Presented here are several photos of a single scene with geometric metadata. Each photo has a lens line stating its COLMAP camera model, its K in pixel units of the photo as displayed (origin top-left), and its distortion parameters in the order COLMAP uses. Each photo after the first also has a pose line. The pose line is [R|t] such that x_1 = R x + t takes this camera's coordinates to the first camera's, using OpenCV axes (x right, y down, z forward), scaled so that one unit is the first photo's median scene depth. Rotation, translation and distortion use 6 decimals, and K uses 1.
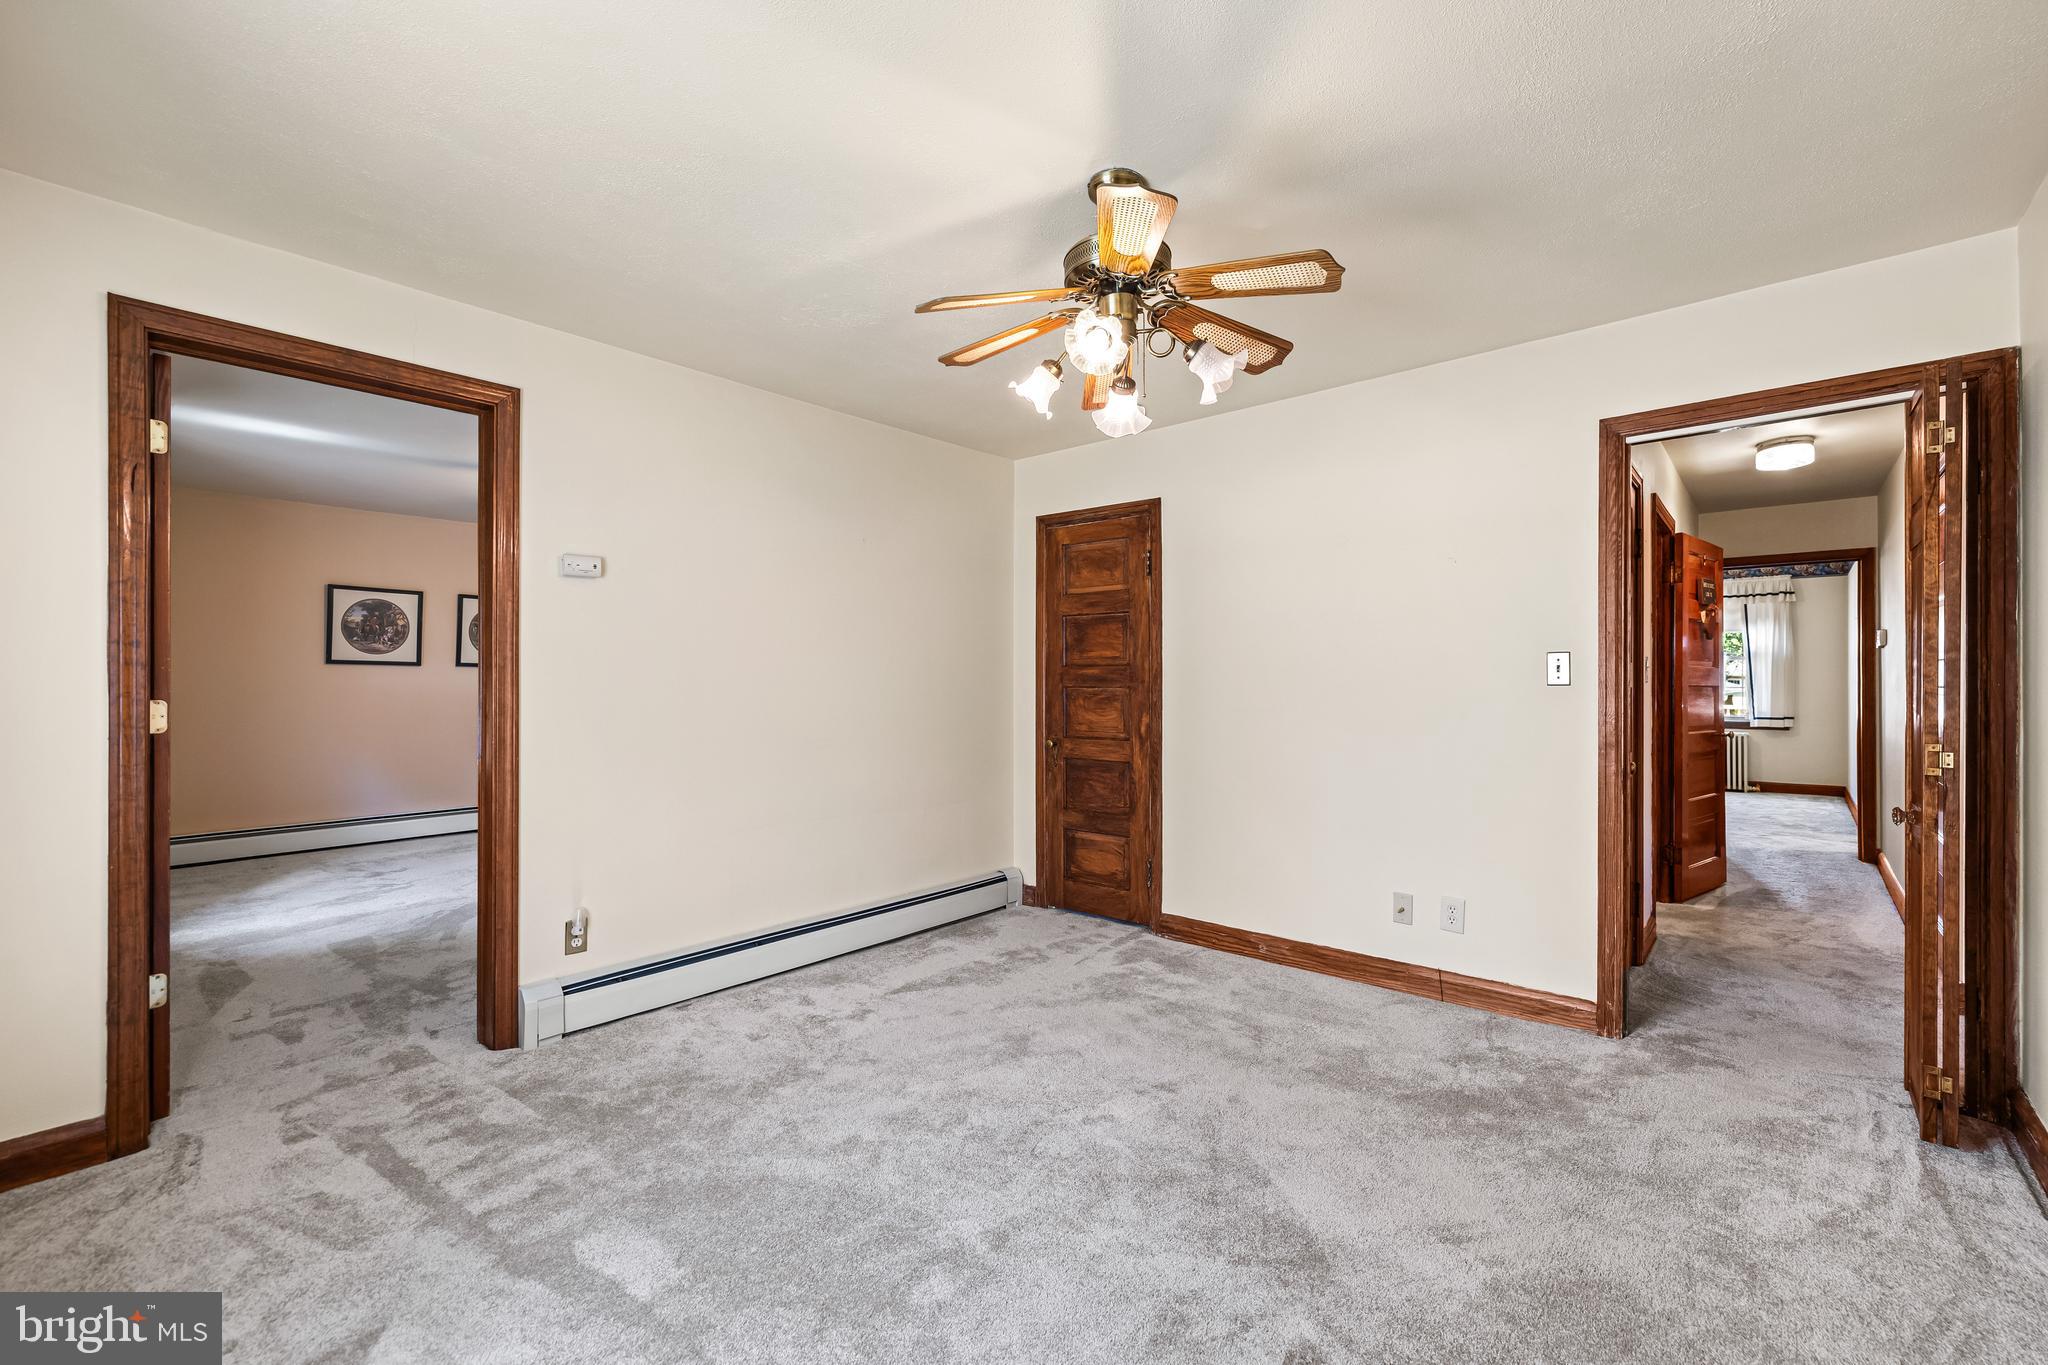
lens RADIAL K [[861.2, 0, 1026.9], [0, 861.2, 674.8], [0, 0, 1]] dist [0.000329, -0.000052]
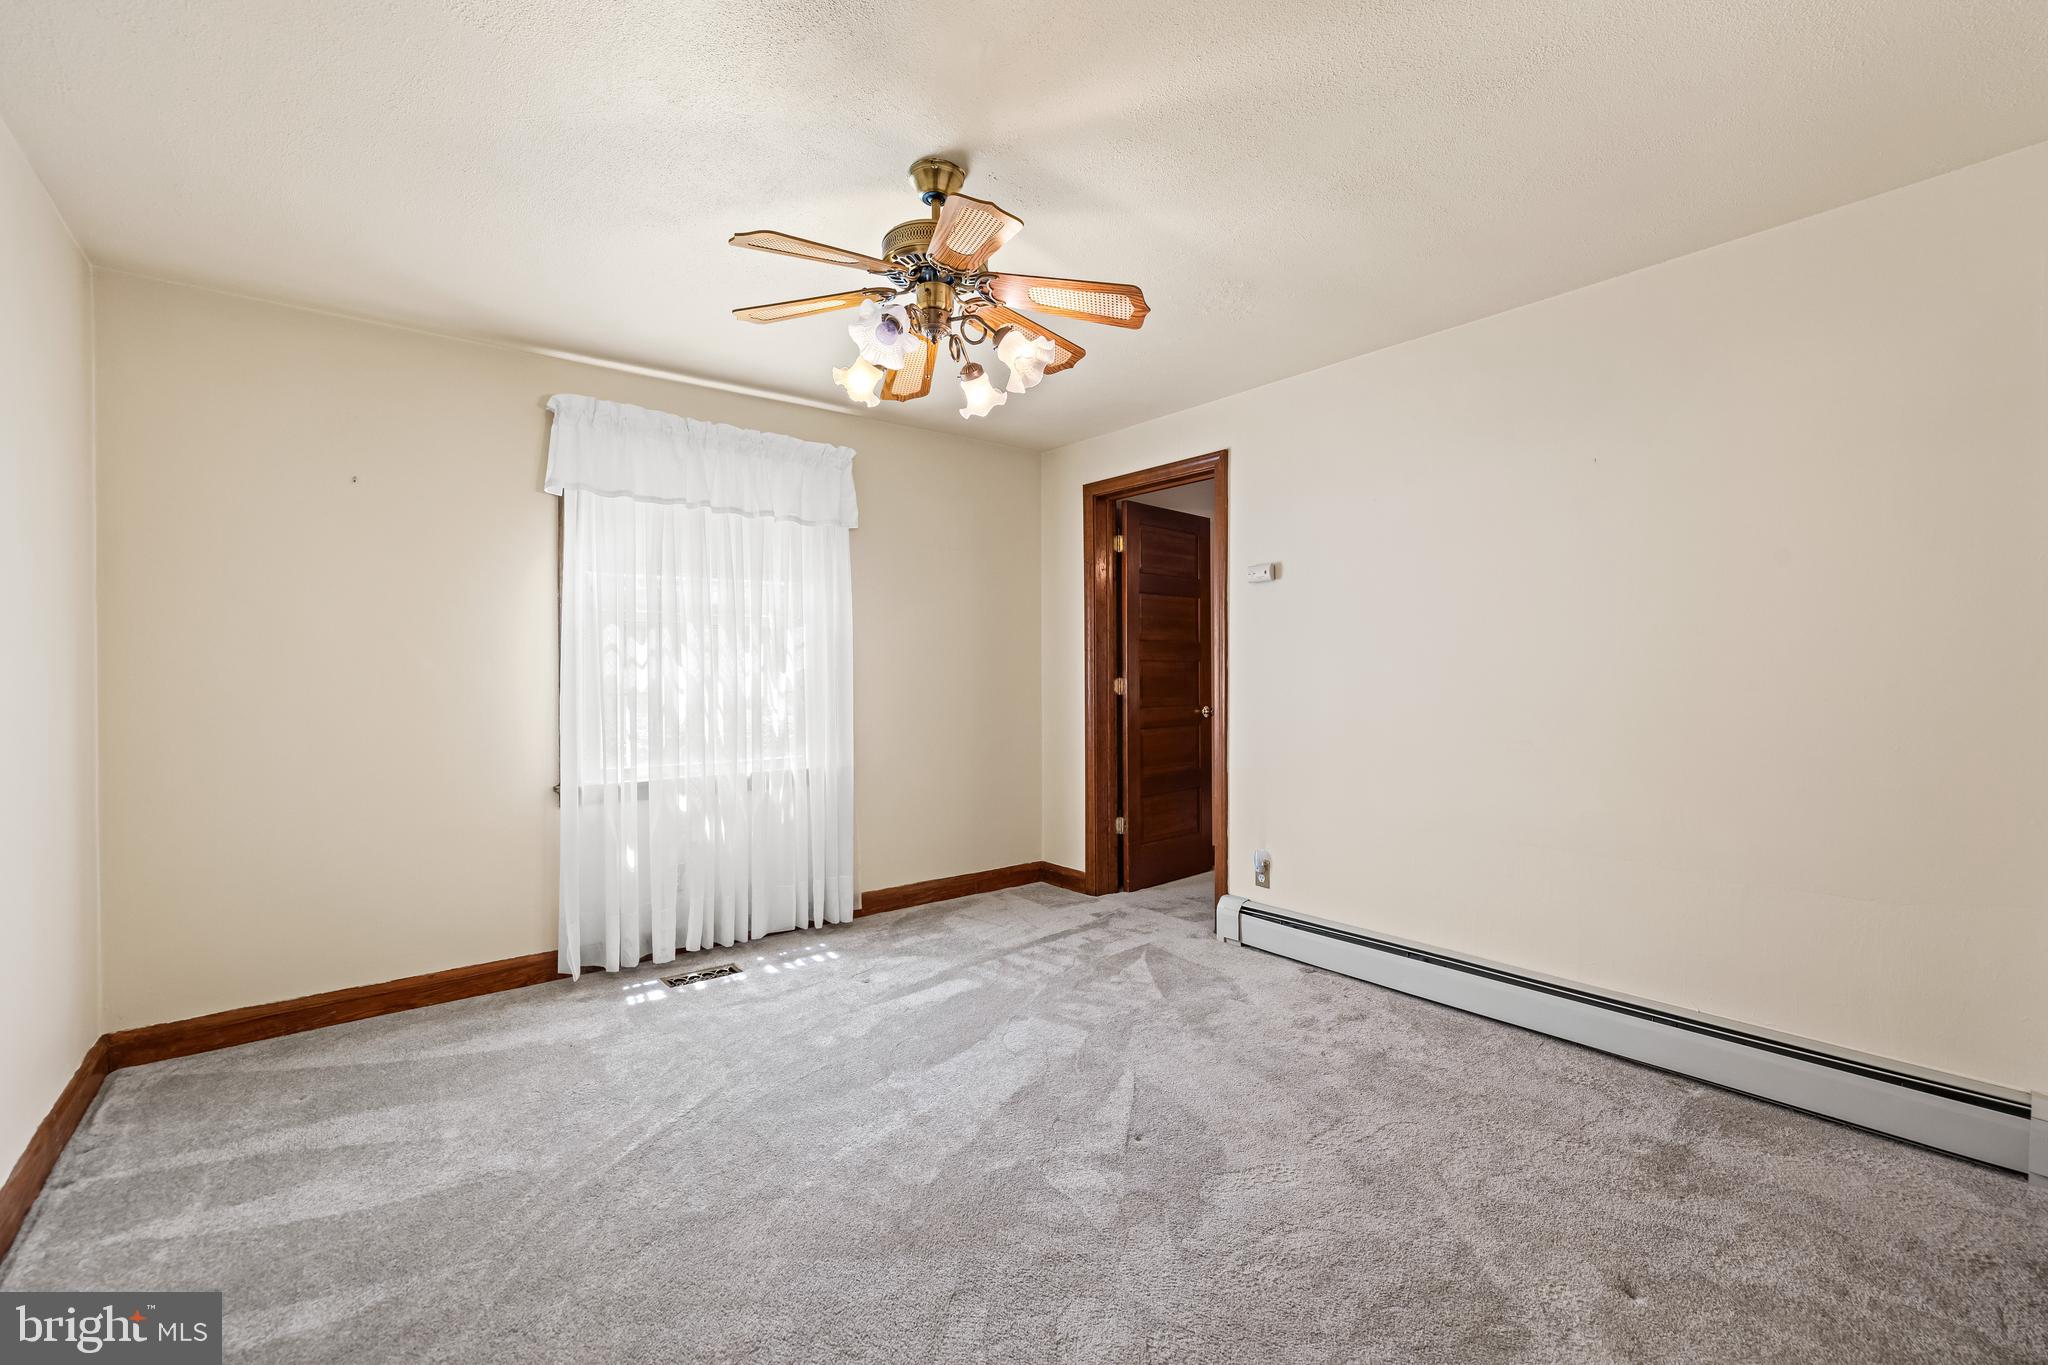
lens RADIAL K [[861.2, 0, 1026.9], [0, 861.2, 674.8], [0, 0, 1]] dist [0.000329, -0.000052]
pose [[-0.168738, 0.008976, -0.985620, 0.951724], [0.013107, 0.999891, 0.006862, 0.006470], [0.985574, -0.011761, -0.168837, 1.113531]]
